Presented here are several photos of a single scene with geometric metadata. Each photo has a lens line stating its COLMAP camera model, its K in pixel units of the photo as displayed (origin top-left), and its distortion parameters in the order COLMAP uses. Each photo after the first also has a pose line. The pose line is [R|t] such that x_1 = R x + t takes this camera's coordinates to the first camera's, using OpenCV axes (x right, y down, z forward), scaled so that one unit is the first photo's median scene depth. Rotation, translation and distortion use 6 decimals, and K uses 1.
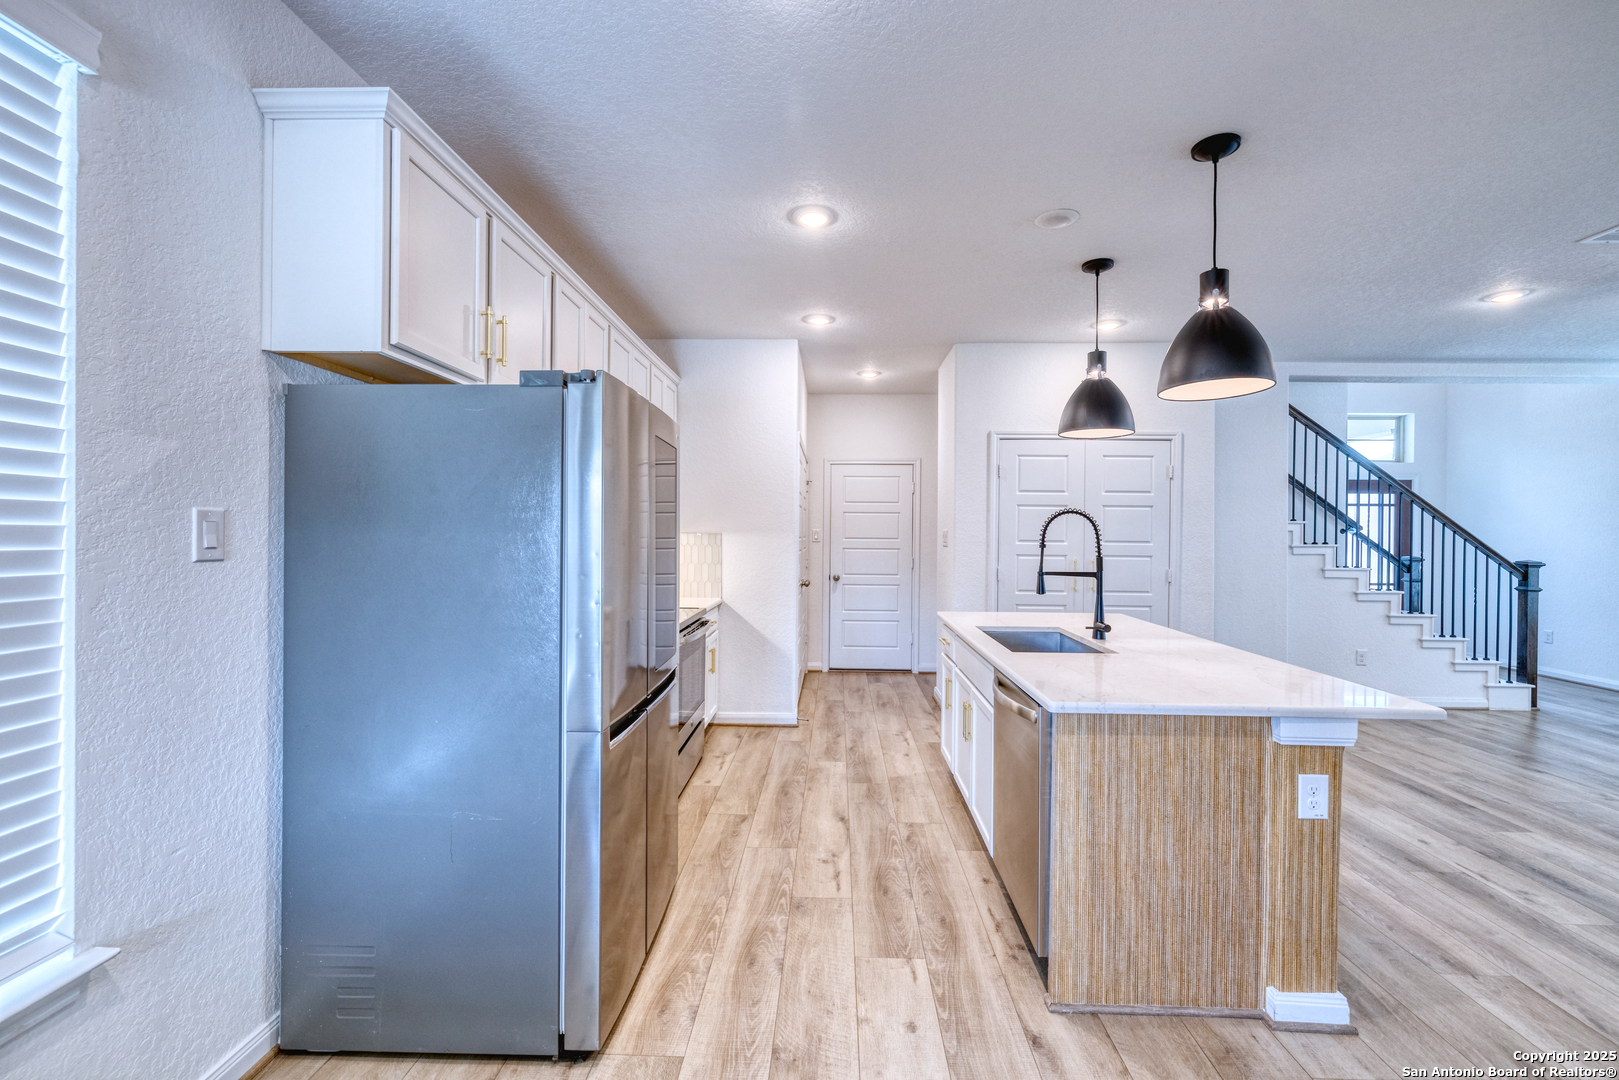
lens RADIAL K [[684.7, 0, 802.1], [0, 684.7, 536.5], [0, 0, 1]] dist [-0.003407, 0.000231]
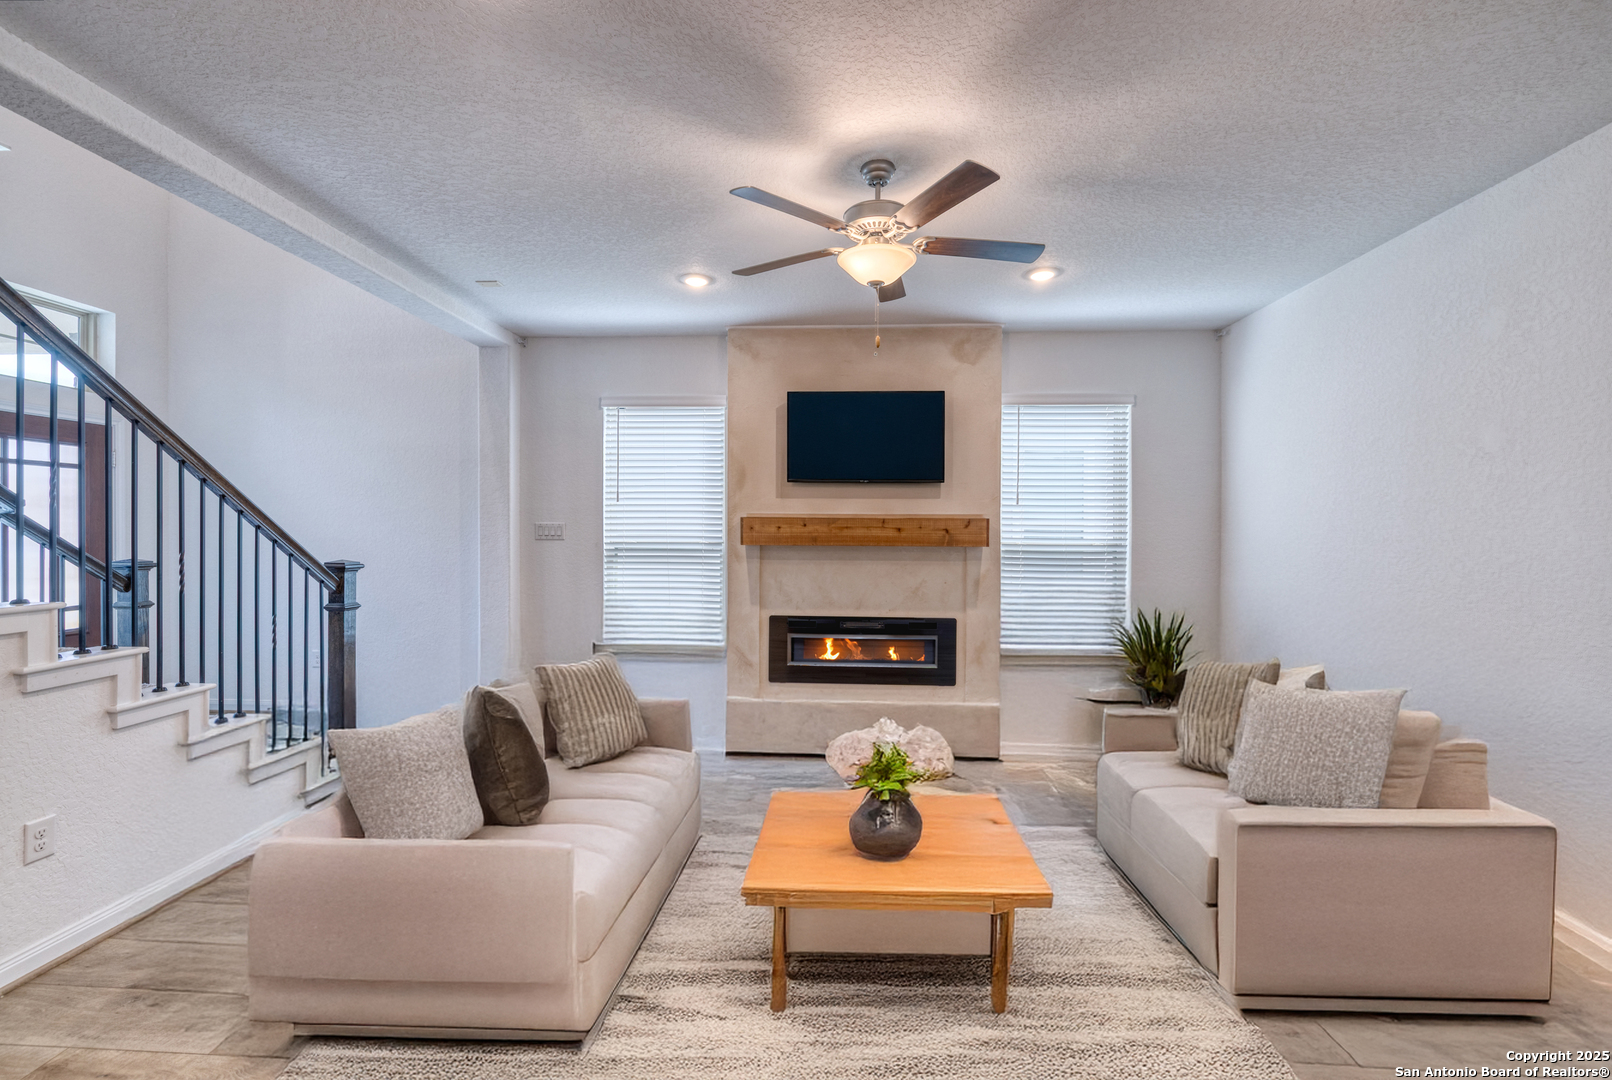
lens RADIAL K [[681.7, 0, 815.9], [0, 681.7, 536.3], [0, 0, 1]] dist [-0.003407, 0.000231]
pose [[0.003117, -0.016292, 0.999862, 0.687533], [-0.001433, 0.999866, 0.016297, 0.003655], [-0.999994, -0.001483, 0.003093, 0.874873]]
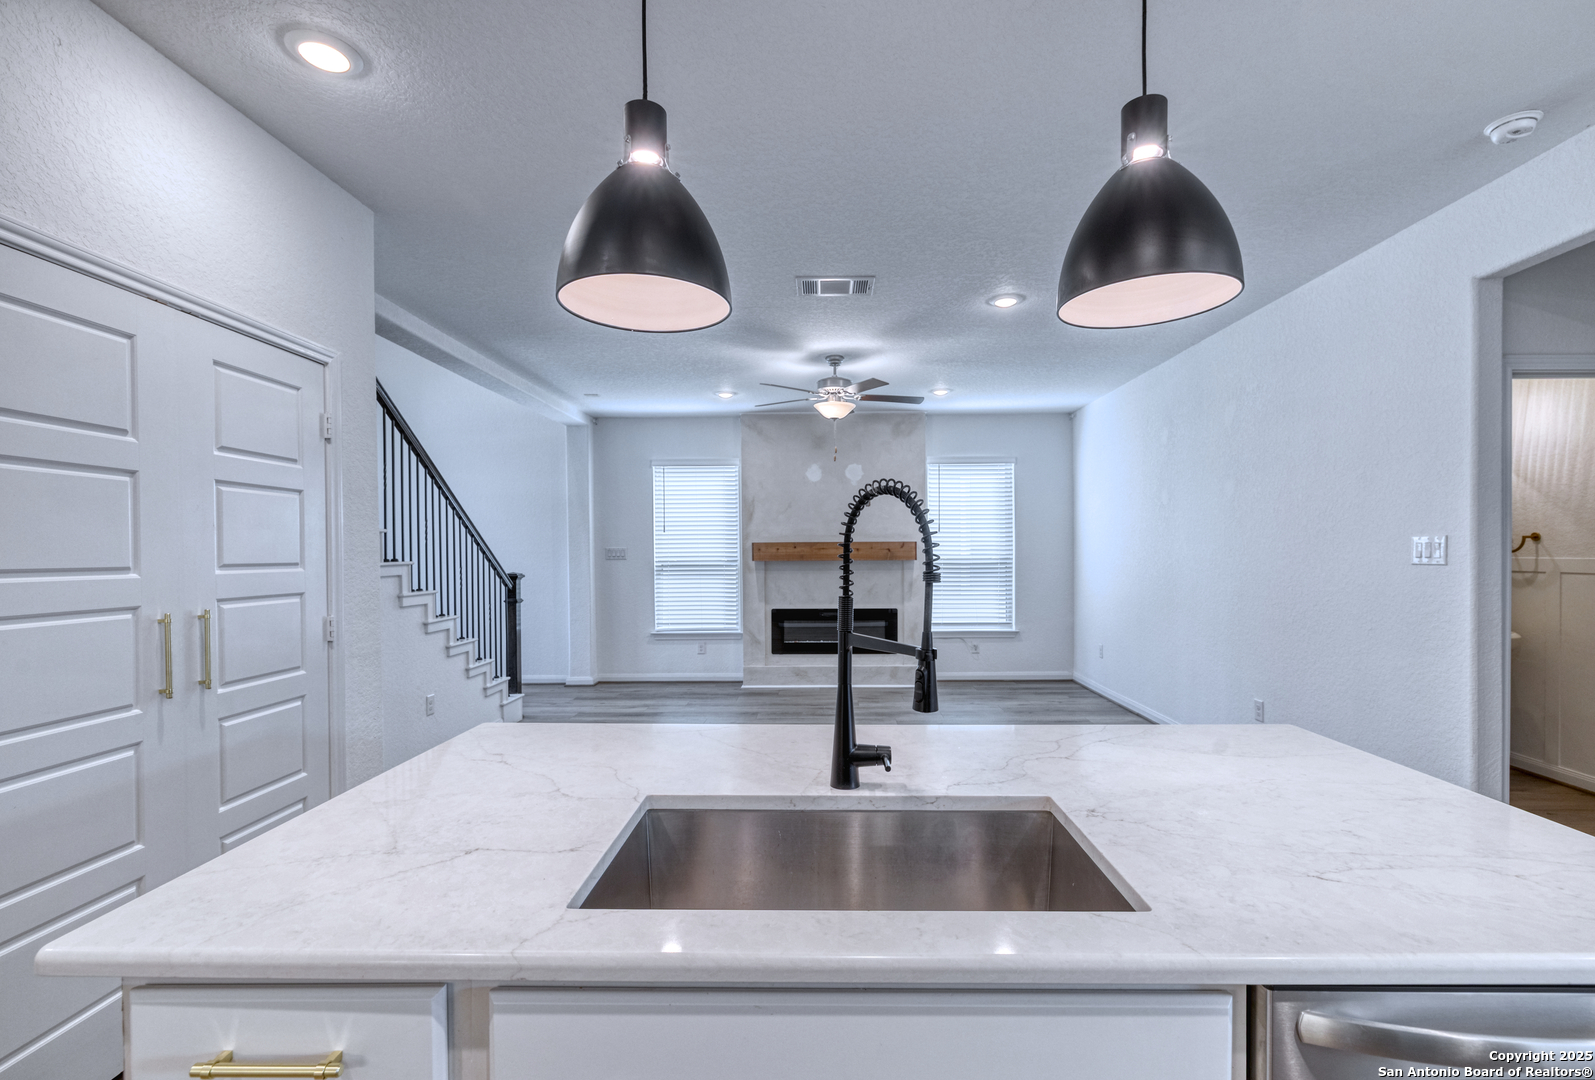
lens RADIAL K [[700.1, 0, 828.2], [0, 700.1, 558.1], [0, 0, 1]] dist [-0.000923, -0.000176]
pose [[-0.040006, -0.016851, 0.999057, 0.001222], [0.011055, 0.999789, 0.017307, 0.000816], [-0.999138, 0.011737, -0.039811, 0.885562]]
